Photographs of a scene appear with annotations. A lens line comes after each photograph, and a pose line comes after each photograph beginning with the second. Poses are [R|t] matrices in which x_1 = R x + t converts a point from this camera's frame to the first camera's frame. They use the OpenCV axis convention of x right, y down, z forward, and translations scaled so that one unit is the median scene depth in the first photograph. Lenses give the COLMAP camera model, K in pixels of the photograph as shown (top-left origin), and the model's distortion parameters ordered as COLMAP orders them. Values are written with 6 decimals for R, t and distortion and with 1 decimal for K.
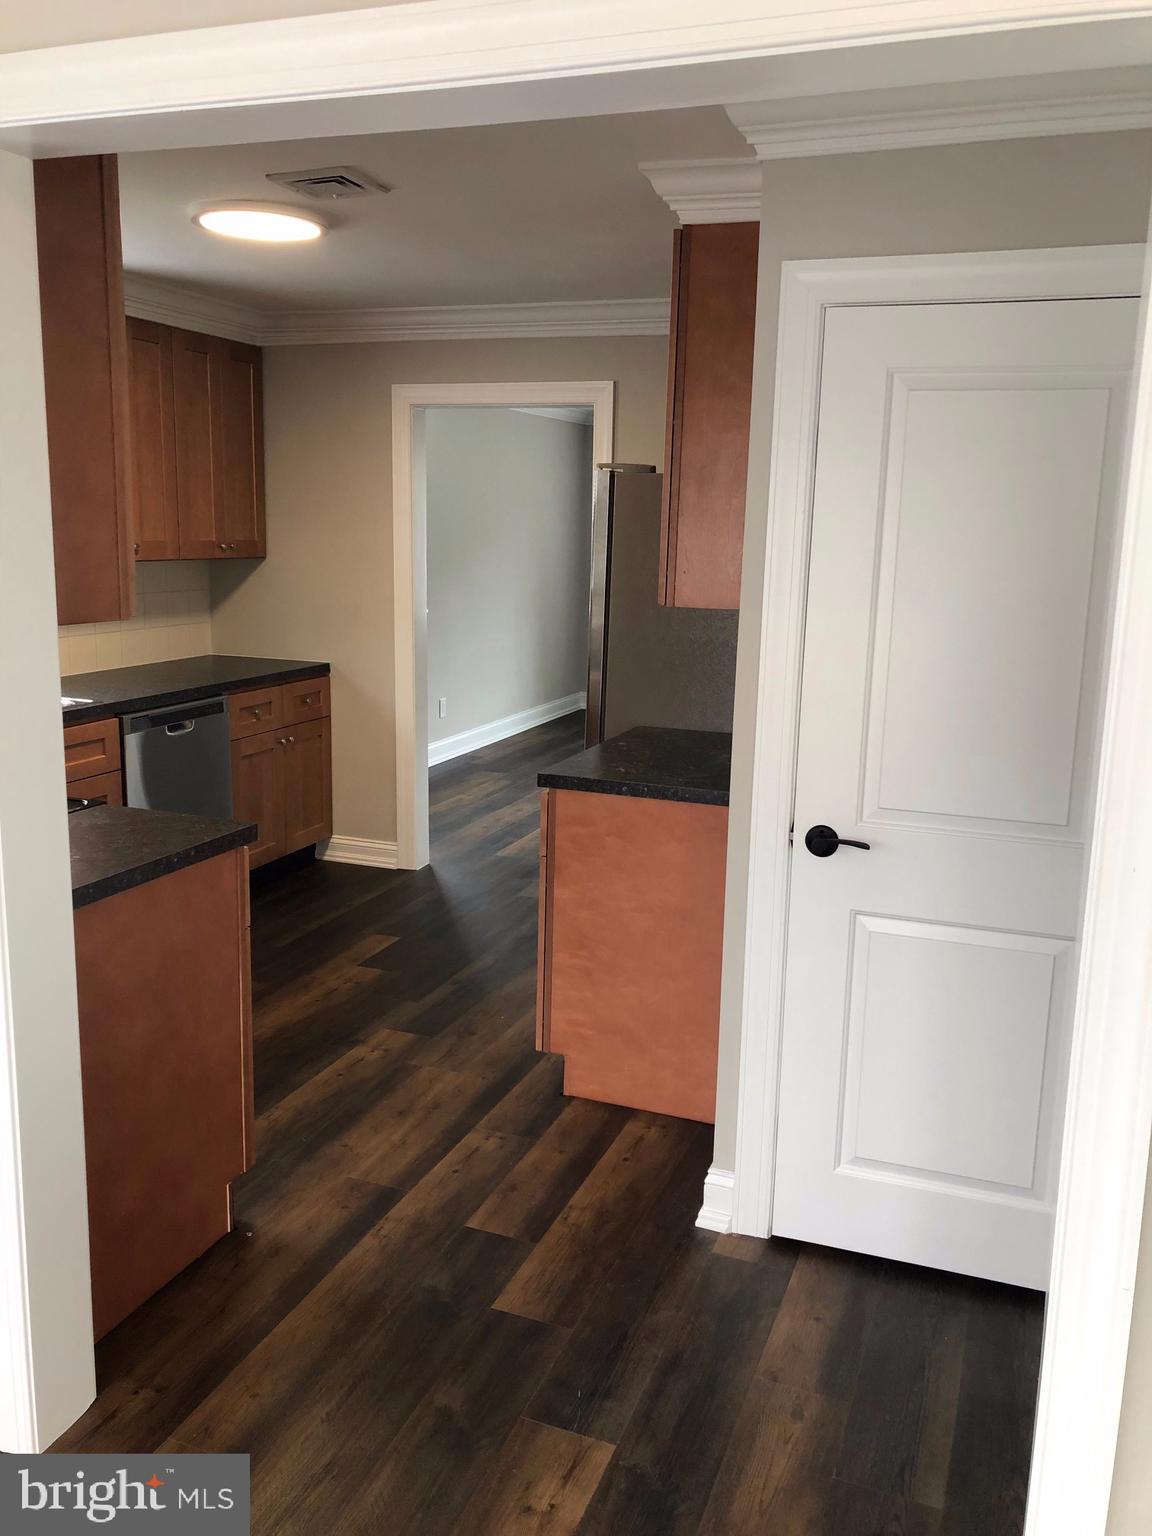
lens RADIAL K [[1253.2, 0, 580.3], [0, 1253.2, 773.0], [0, 0, 1]] dist [0.031339, -0.045731]
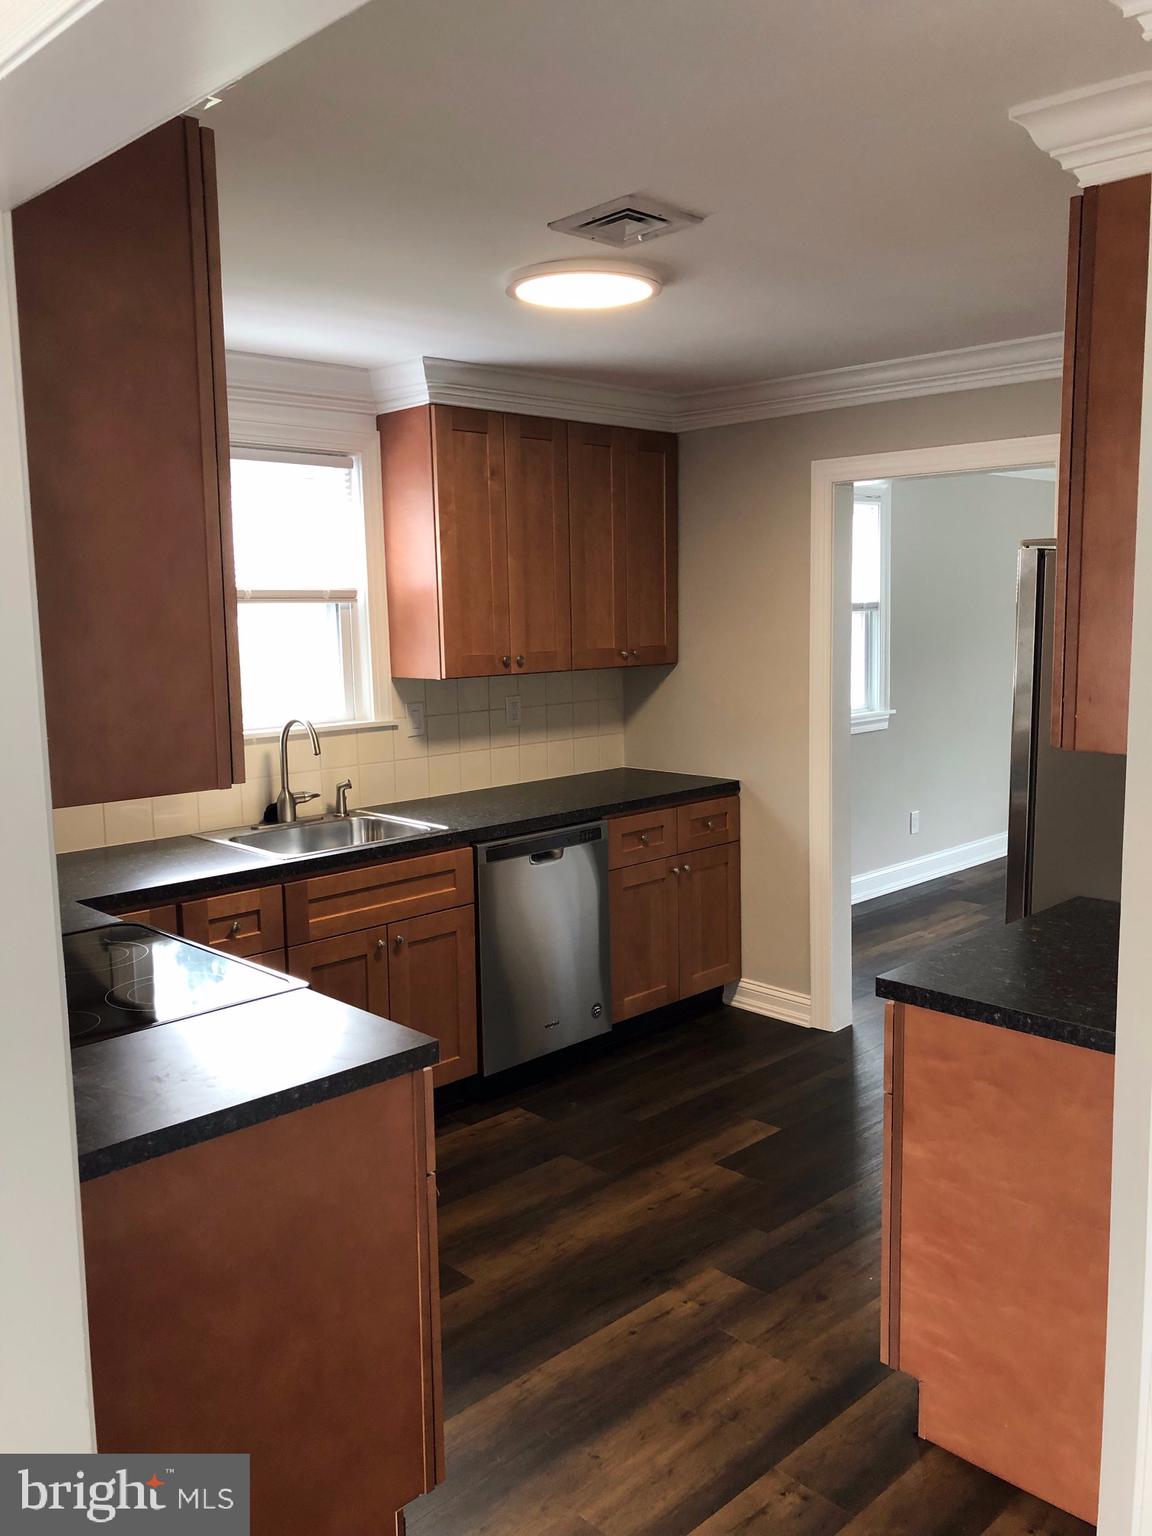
lens RADIAL K [[1253.2, 0, 571.2], [0, 1253.2, 759.7], [0, 0, 1]] dist [0.031339, -0.045731]
pose [[0.902669, 0.016018, -0.430037, 0.091822], [-0.047817, 0.996852, -0.063239, -0.055744], [0.427670, 0.077647, 0.900594, 0.218455]]
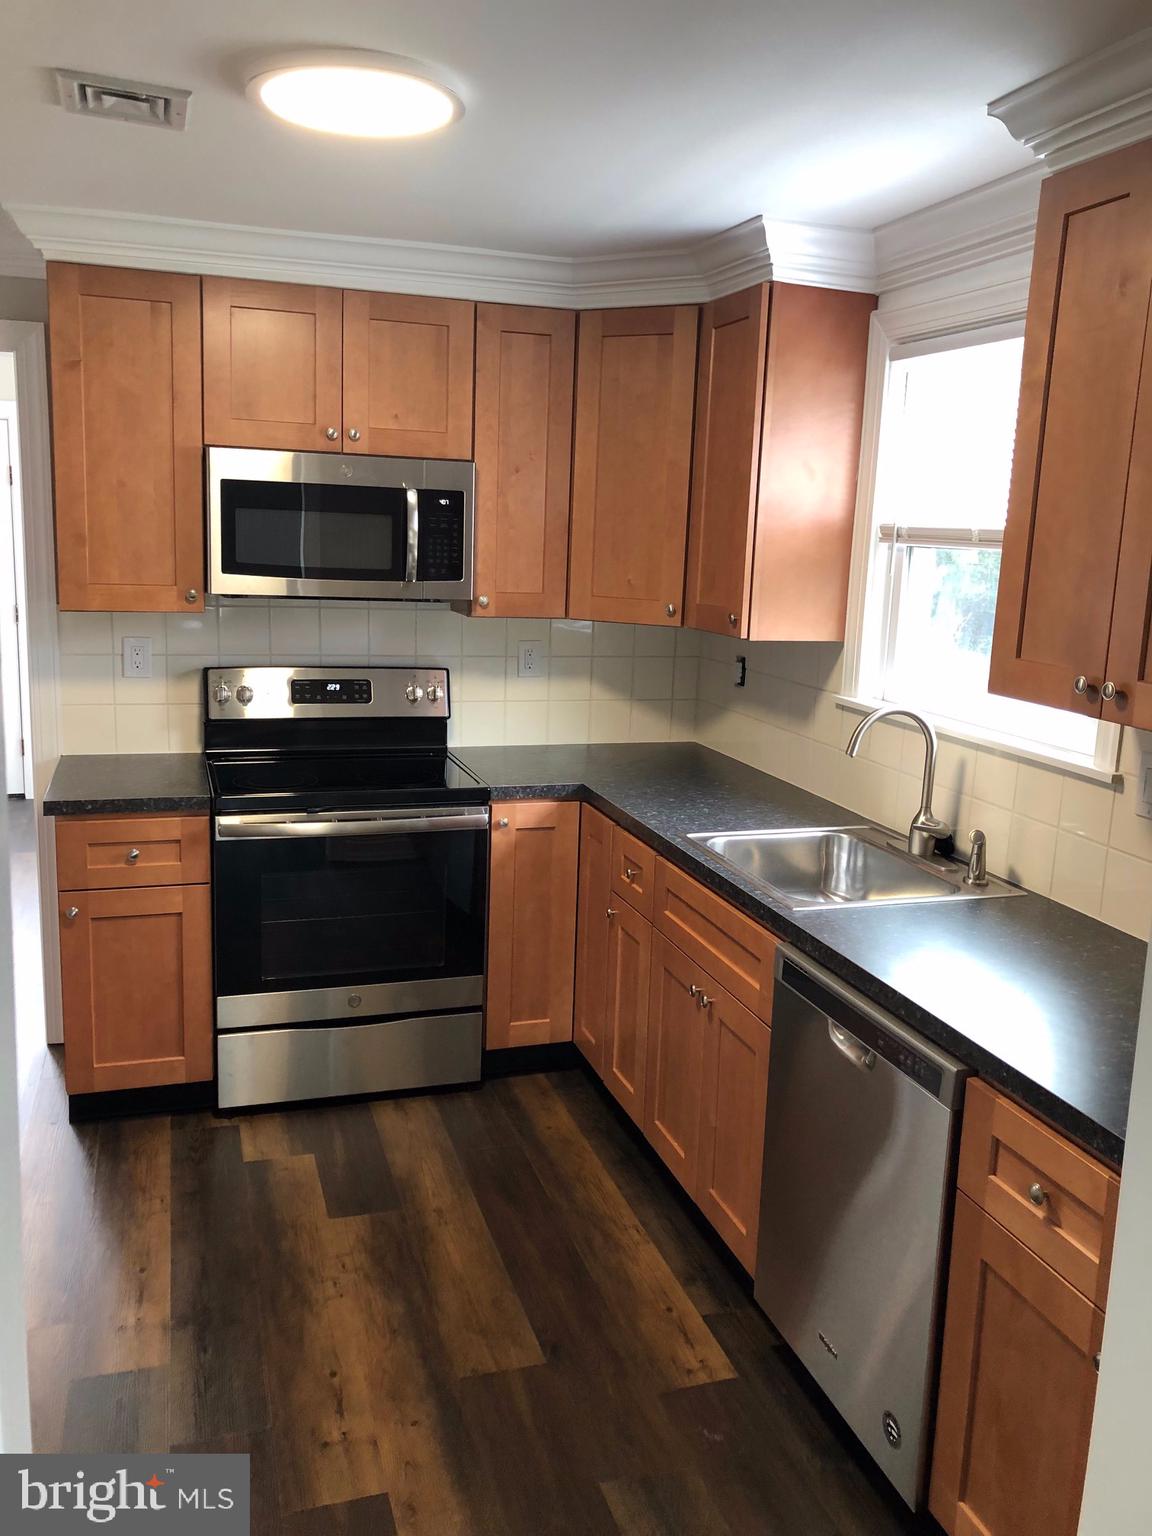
lens RADIAL K [[1253.2, 0, 584.9], [0, 1253.2, 765.8], [0, 0, 1]] dist [0.031339, -0.045731]
pose [[-0.775429, 0.058846, -0.628687, 0.055224], [-0.190120, 0.927686, 0.321329, -0.297806], [0.602133, 0.368694, -0.708167, 1.387756]]
